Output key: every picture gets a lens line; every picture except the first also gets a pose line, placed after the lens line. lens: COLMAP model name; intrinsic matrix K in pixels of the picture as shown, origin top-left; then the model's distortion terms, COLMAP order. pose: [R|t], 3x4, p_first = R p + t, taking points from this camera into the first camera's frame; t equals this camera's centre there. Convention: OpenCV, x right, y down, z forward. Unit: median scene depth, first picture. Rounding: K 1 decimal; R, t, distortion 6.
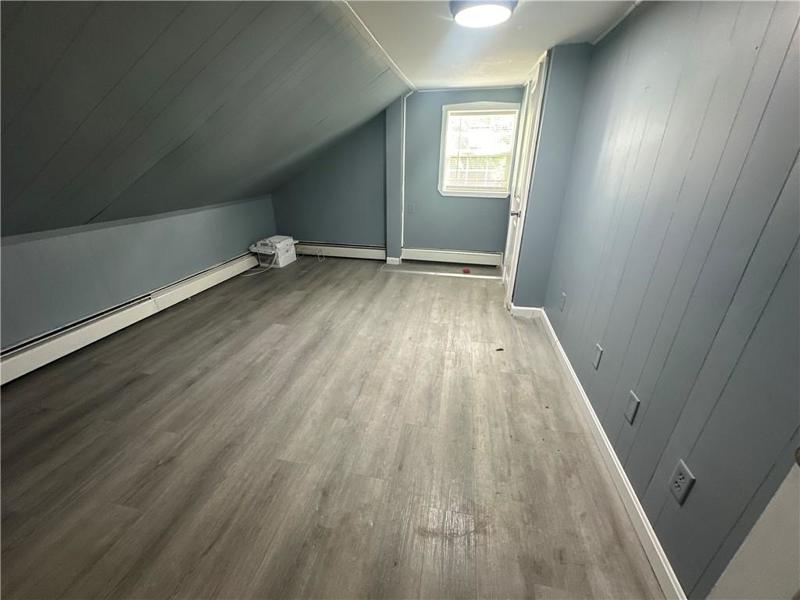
lens RADIAL K [[320.9, 0, 400.0], [0, 320.9, 300.0], [0, 0, 1]] dist [-0.000206, -0.000010]
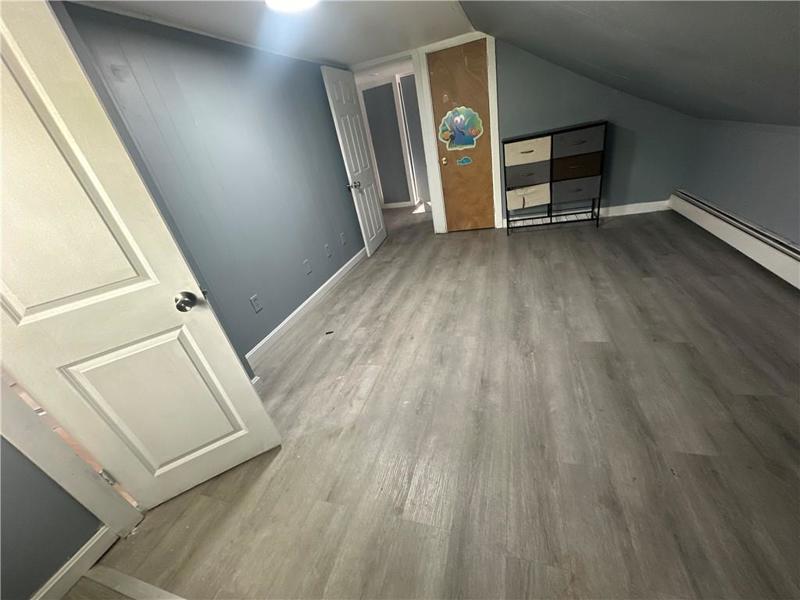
lens RADIAL K [[320.9, 0, 400.0], [0, 320.9, 300.0], [0, 0, 1]] dist [-0.000206, -0.000010]
pose [[-0.980328, 0.102069, 0.168933, -0.103426], [0.195717, 0.613354, 0.765174, -0.677016], [-0.025516, 0.783185, -0.621265, 1.592706]]
